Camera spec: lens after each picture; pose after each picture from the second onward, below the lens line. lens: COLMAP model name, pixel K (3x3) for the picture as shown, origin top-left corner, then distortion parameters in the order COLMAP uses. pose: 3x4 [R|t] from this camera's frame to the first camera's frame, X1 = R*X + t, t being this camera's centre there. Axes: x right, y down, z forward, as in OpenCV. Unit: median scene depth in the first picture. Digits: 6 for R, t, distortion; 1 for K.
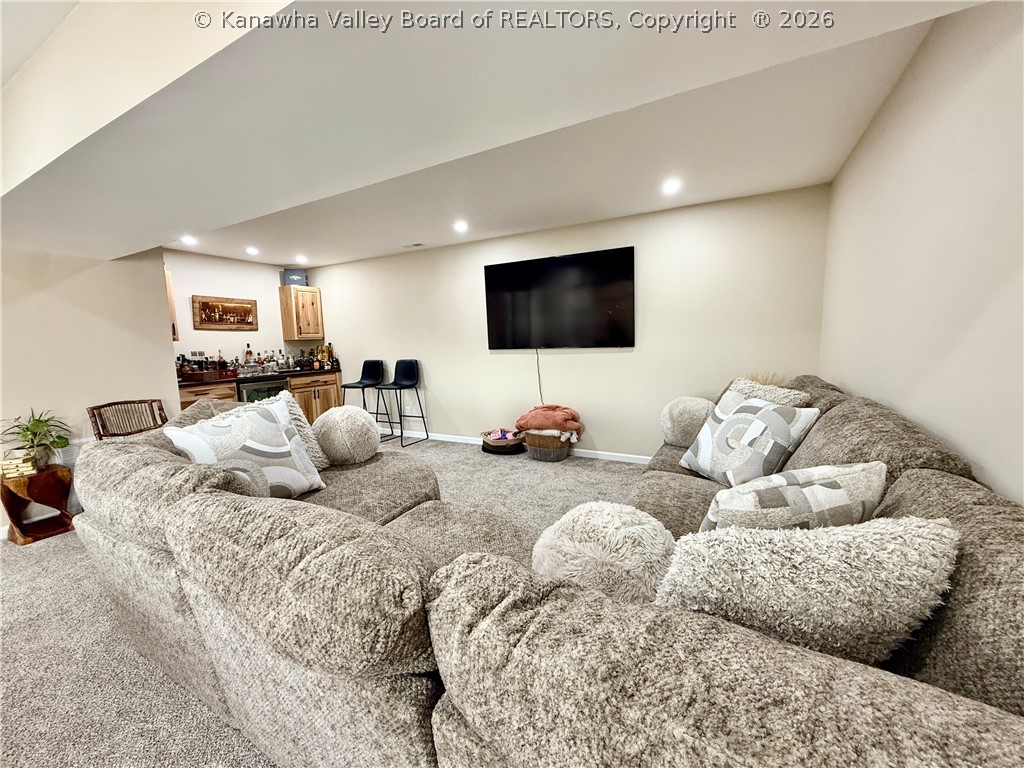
lens RADIAL K [[407.8, 0, 511.8], [0, 407.8, 385.1], [0, 0, 1]] dist [0.001126, -0.000224]
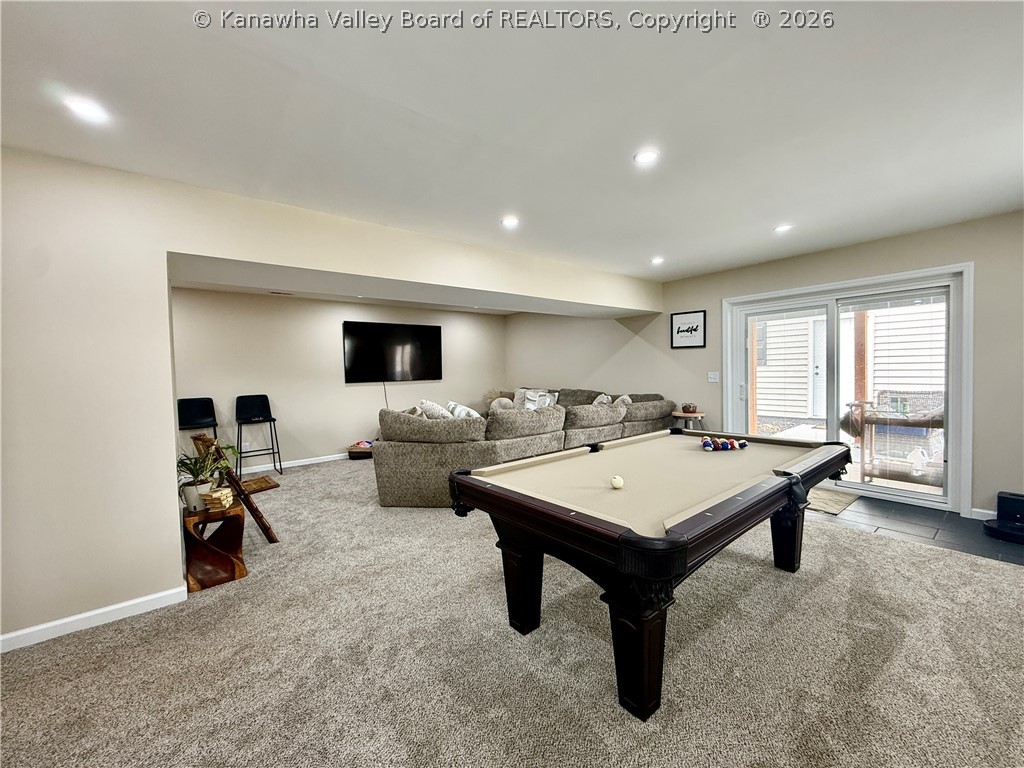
lens RADIAL K [[407.8, 0, 511.8], [0, 407.8, 385.1], [0, 0, 1]] dist [0.001126, -0.000224]
pose [[0.392859, -0.010382, 0.919540, -0.936639], [0.118011, 0.992238, -0.039216, 0.030331], [-0.911995, 0.123922, 0.391035, -0.003702]]
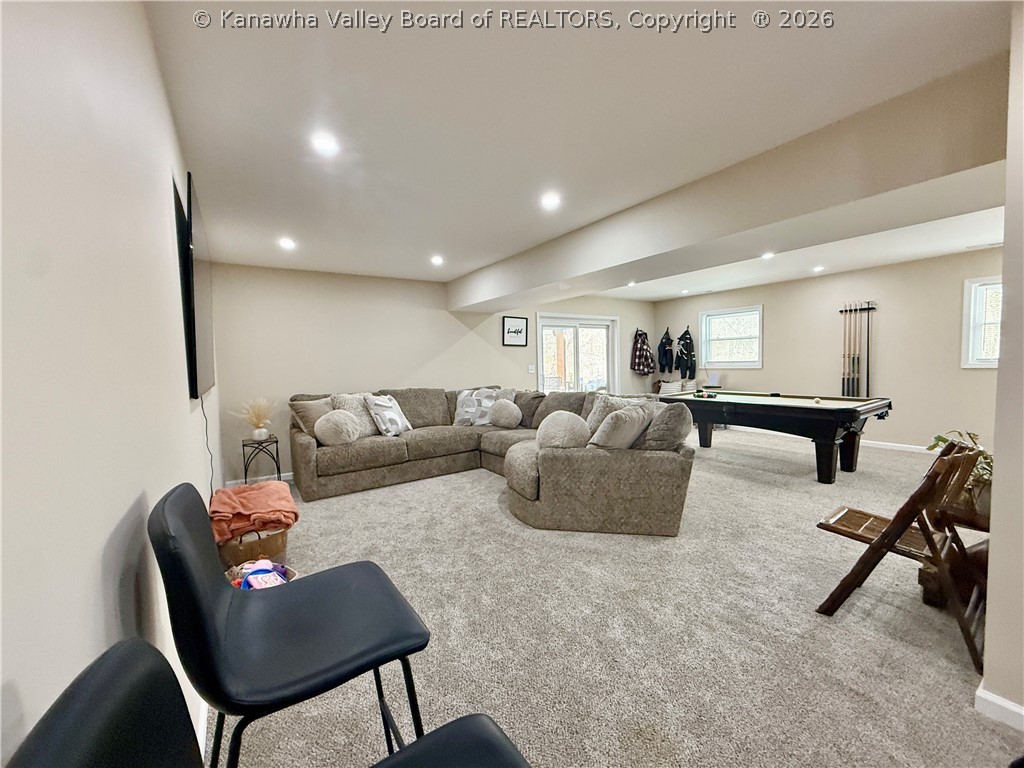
lens RADIAL K [[407.8, 0, 511.8], [0, 407.8, 385.1], [0, 0, 1]] dist [0.001126, -0.000224]
pose [[-0.886149, 0.027718, 0.462571, -0.426706], [0.107299, 0.983355, 0.146630, -0.109874], [-0.450807, 0.179569, -0.874373, 1.064613]]
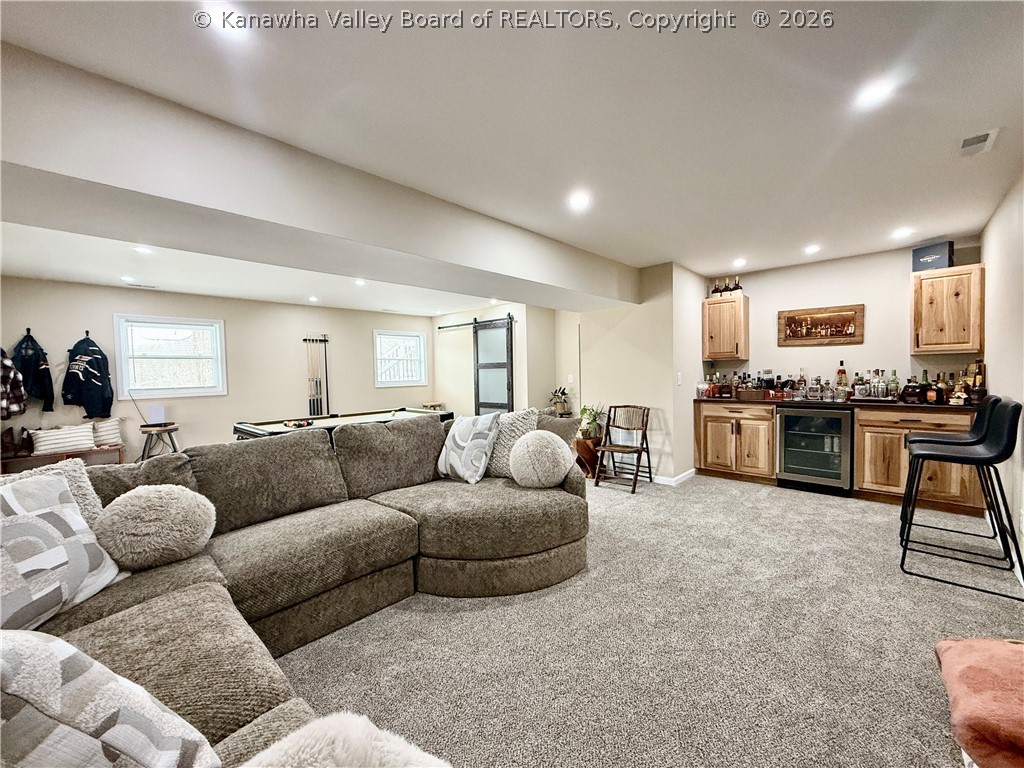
lens RADIAL K [[407.8, 0, 511.8], [0, 407.8, 385.1], [0, 0, 1]] dist [0.001126, -0.000224]
pose [[-0.261657, 0.067494, -0.962798, 0.300009], [-0.080632, 0.992536, 0.091492, -0.076125], [0.961787, 0.101572, -0.254262, 0.592994]]
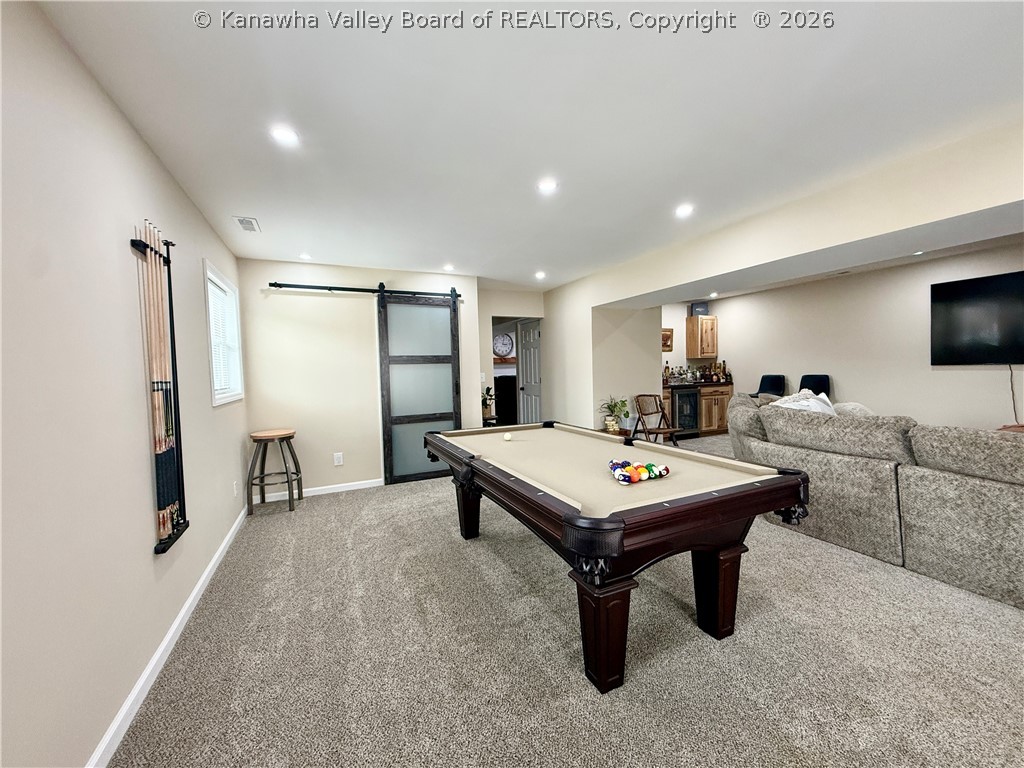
lens RADIAL K [[407.8, 0, 511.8], [0, 407.8, 385.1], [0, 0, 1]] dist [0.001126, -0.000224]
pose [[0.800293, 0.033471, -0.598674, -0.249877], [-0.065817, 0.997311, -0.032224, 0.056049], [0.595986, 0.065191, 0.800344, -0.384732]]
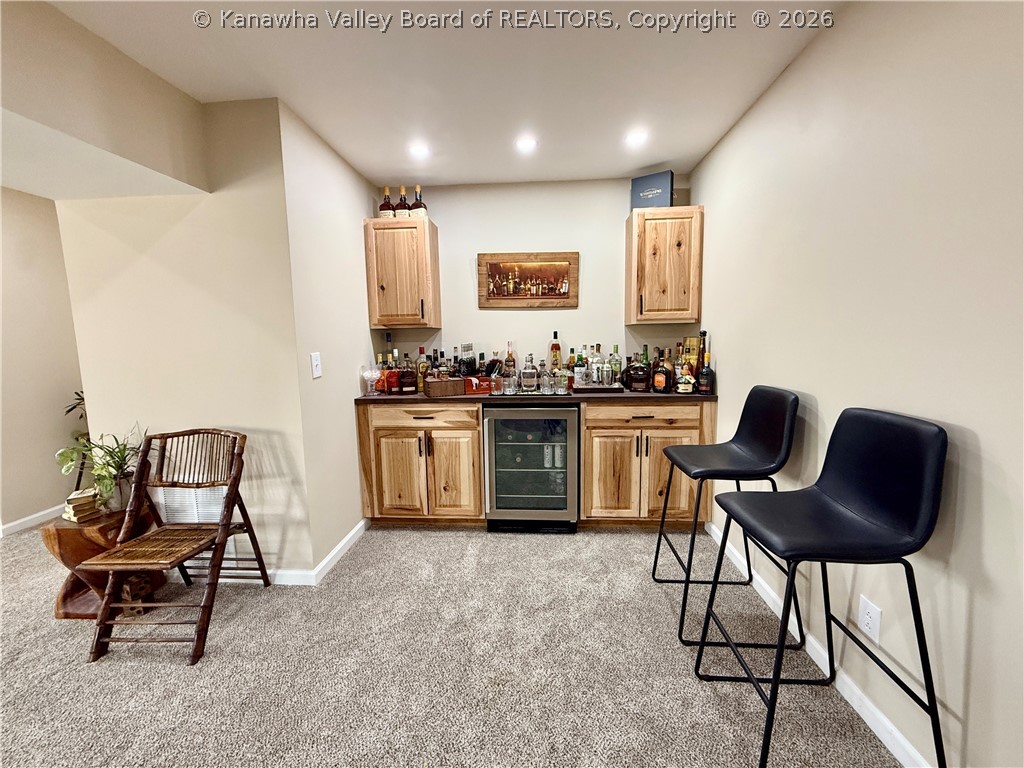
lens RADIAL K [[419.4, 0, 511.9], [0, 419.4, 385.1], [0, 0, 1]] dist [0.000666, -0.000072]
pose [[0.408054, 0.129402, -0.903740, -0.136077], [-0.096476, 0.990473, 0.098261, -0.080187], [0.907846, 0.047093, 0.416651, 0.713603]]
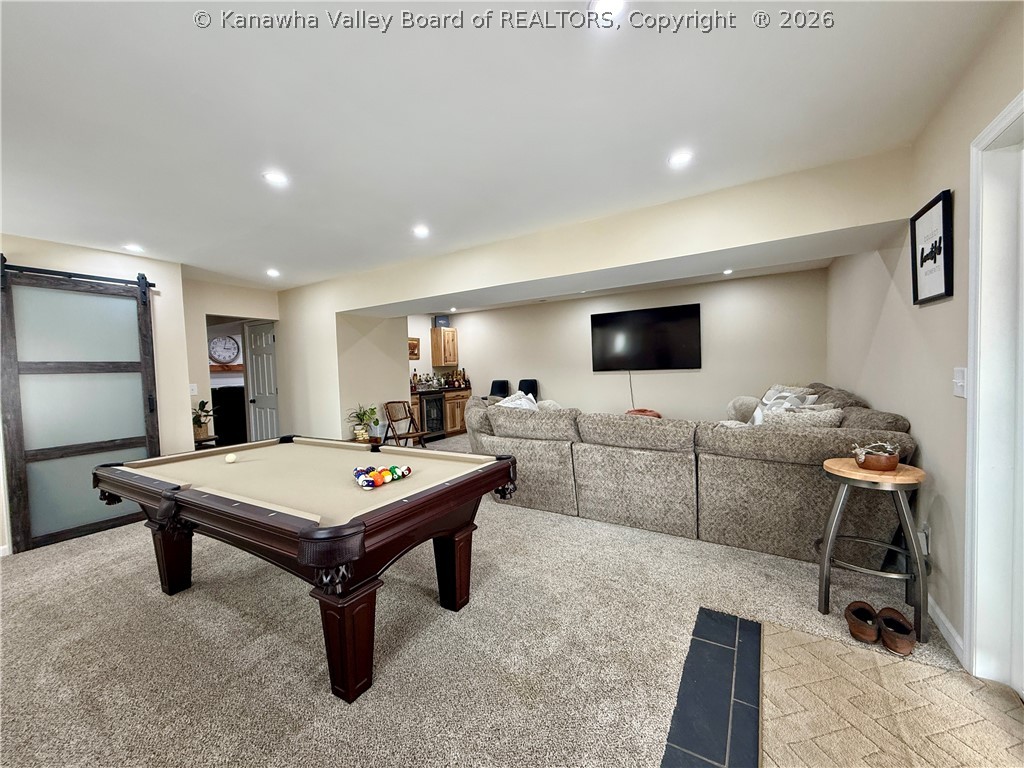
lens RADIAL K [[407.8, 0, 511.8], [0, 407.8, 385.1], [0, 0, 1]] dist [0.001126, -0.000224]
pose [[0.998496, -0.001351, -0.054812, -0.234200], [-0.002582, 0.997429, -0.071611, 0.057323], [0.054768, 0.071645, 0.995925, -0.397217]]
